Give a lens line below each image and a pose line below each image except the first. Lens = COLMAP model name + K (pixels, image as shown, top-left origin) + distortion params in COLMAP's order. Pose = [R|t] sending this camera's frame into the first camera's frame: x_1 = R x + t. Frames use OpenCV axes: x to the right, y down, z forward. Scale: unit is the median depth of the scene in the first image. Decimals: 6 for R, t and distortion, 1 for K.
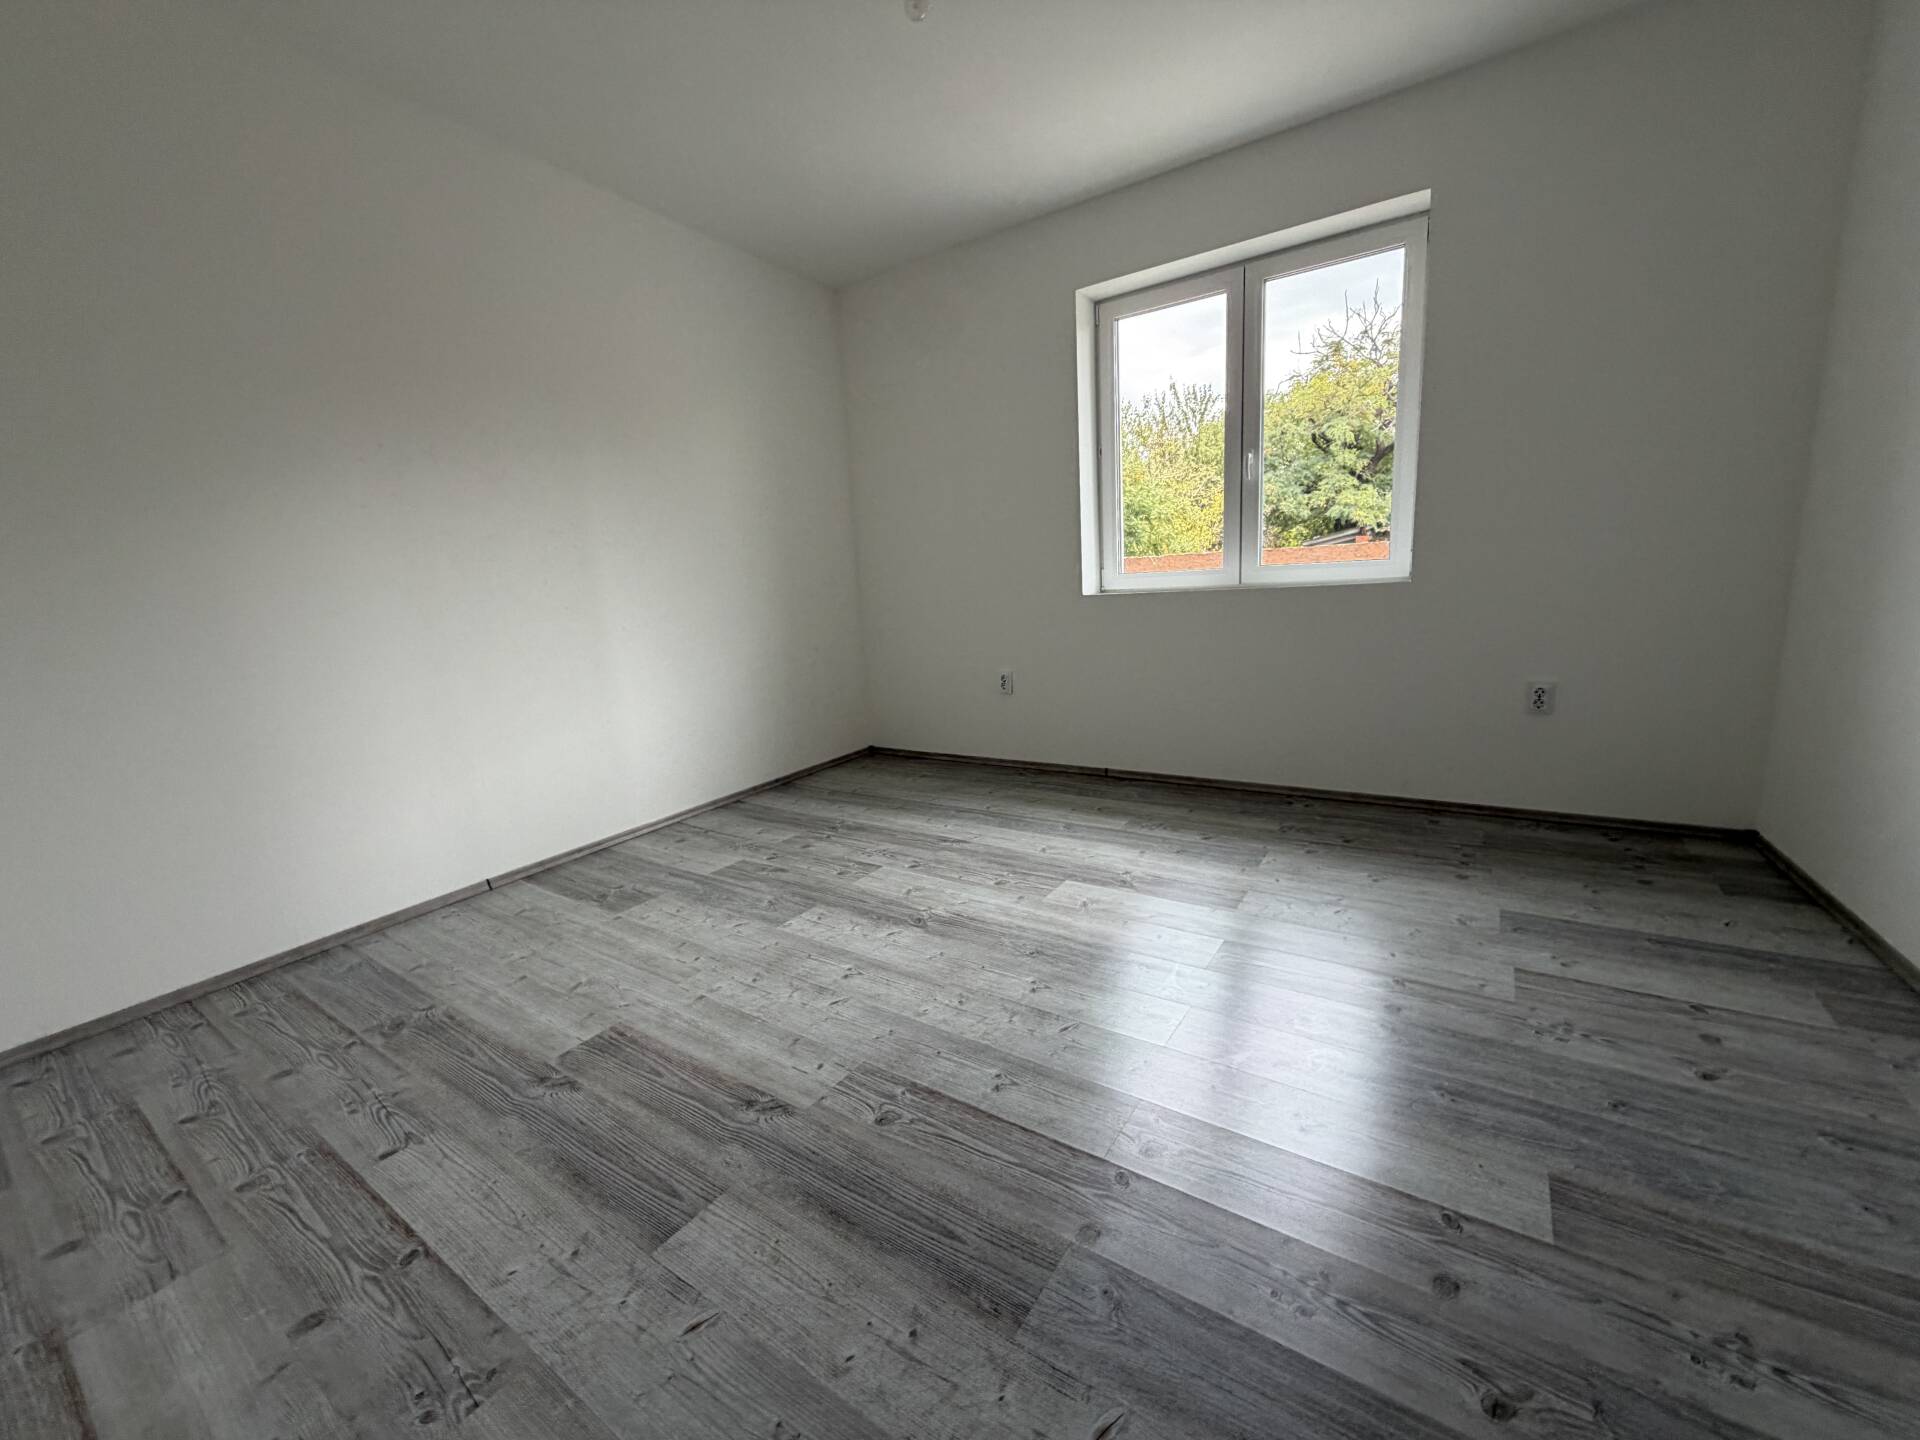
lens RADIAL K [[770.2, 0, 961.9], [0, 770.2, 727.9], [0, 0, 1]] dist [-0.002025, -0.000149]
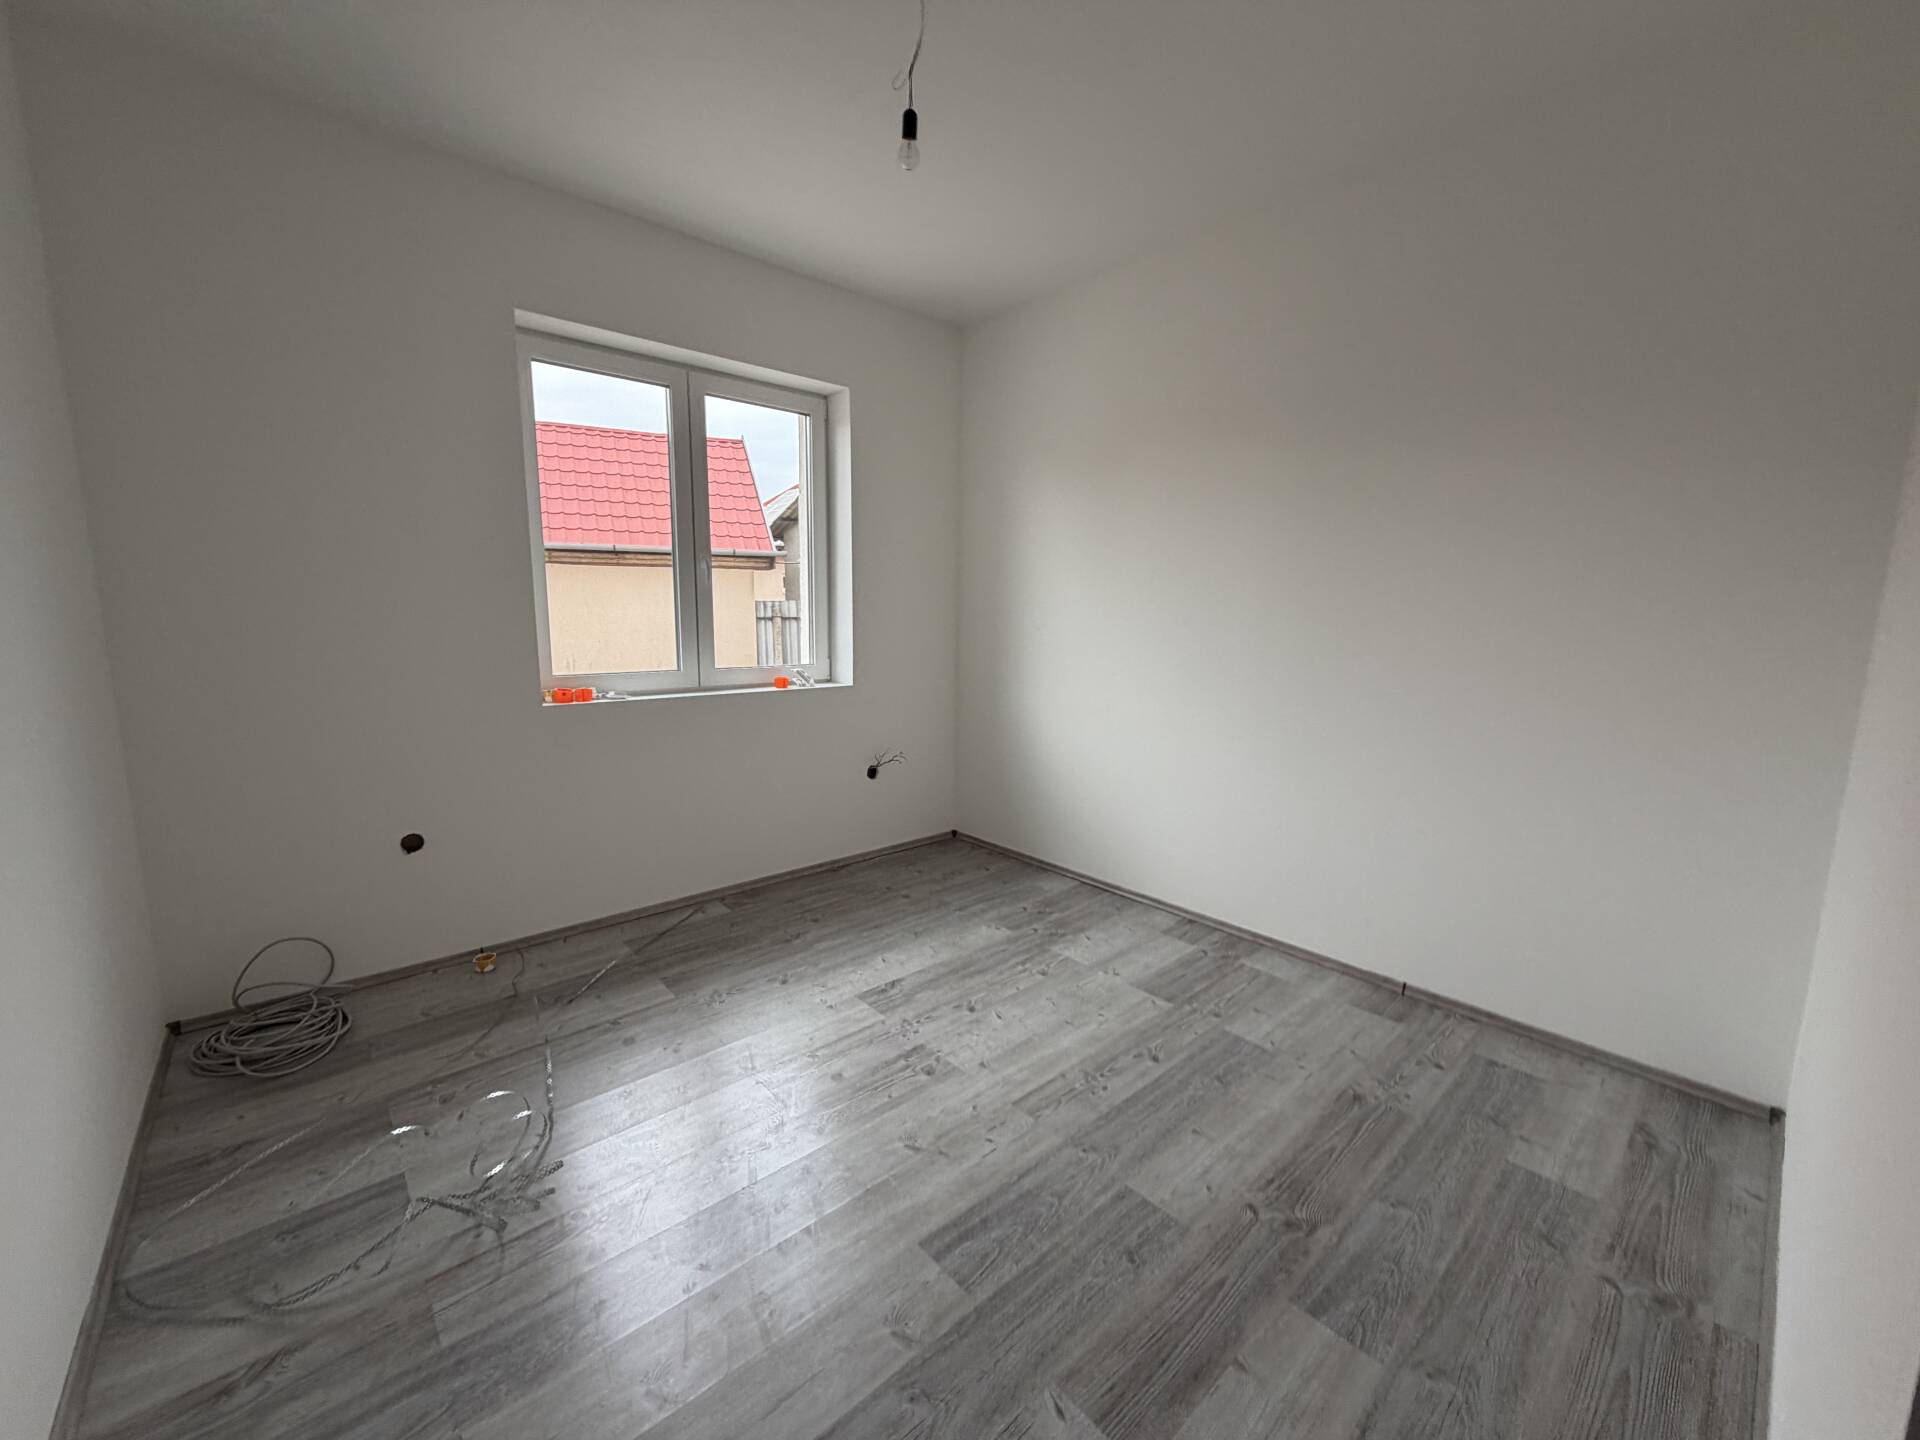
lens RADIAL K [[744.9, 0, 960.0], [0, 744.9, 720.0], [0, 0, 1]] dist [-0.020759, 0.000093]
pose [[0.259109, -0.065728, 0.963609, -0.619824], [0.175005, 0.984363, 0.020086, -0.115718], [-0.949861, 0.163432, 0.266560, 0.552685]]
